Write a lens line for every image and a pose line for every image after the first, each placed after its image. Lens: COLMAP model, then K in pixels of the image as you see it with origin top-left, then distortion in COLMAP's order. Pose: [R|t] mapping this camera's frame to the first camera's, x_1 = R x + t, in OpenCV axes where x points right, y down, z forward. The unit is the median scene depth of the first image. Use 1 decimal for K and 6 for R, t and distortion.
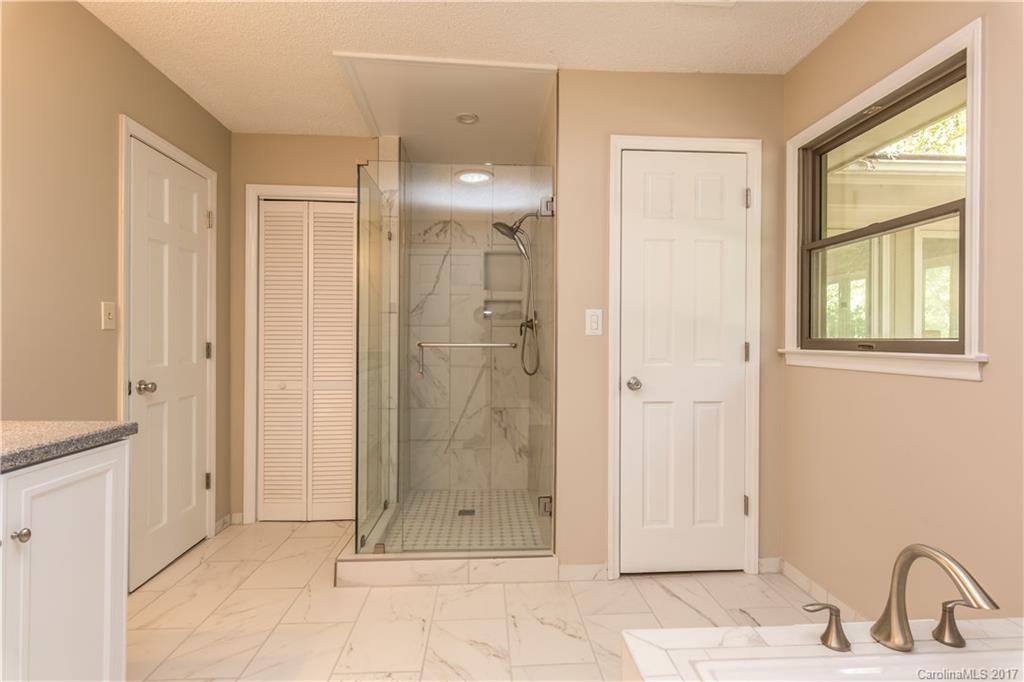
lens RADIAL K [[493.5, 0, 513.1], [0, 493.5, 340.1], [0, 0, 1]] dist [0.002359, 0.002070]
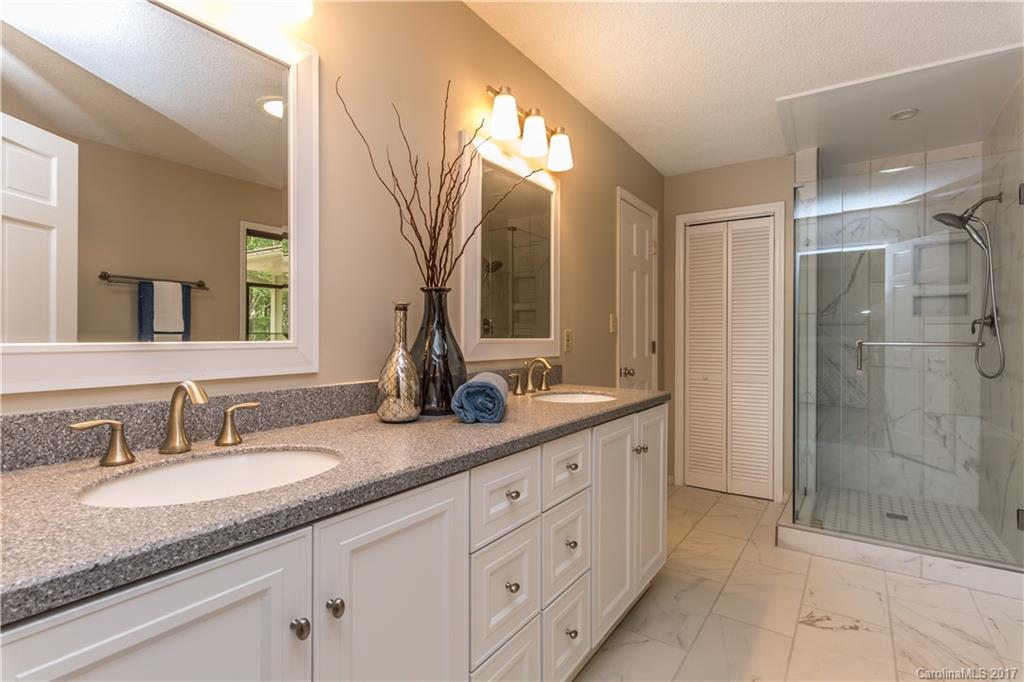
lens RADIAL K [[493.5, 0, 511.3], [0, 493.5, 339.5], [0, 0, 1]] dist [0.002359, 0.002070]
pose [[0.785133, -0.001137, -0.619326, -0.089690], [0.001096, 0.999999, -0.000447, 0.000156], [0.619326, -0.000328, 0.785134, -0.243156]]
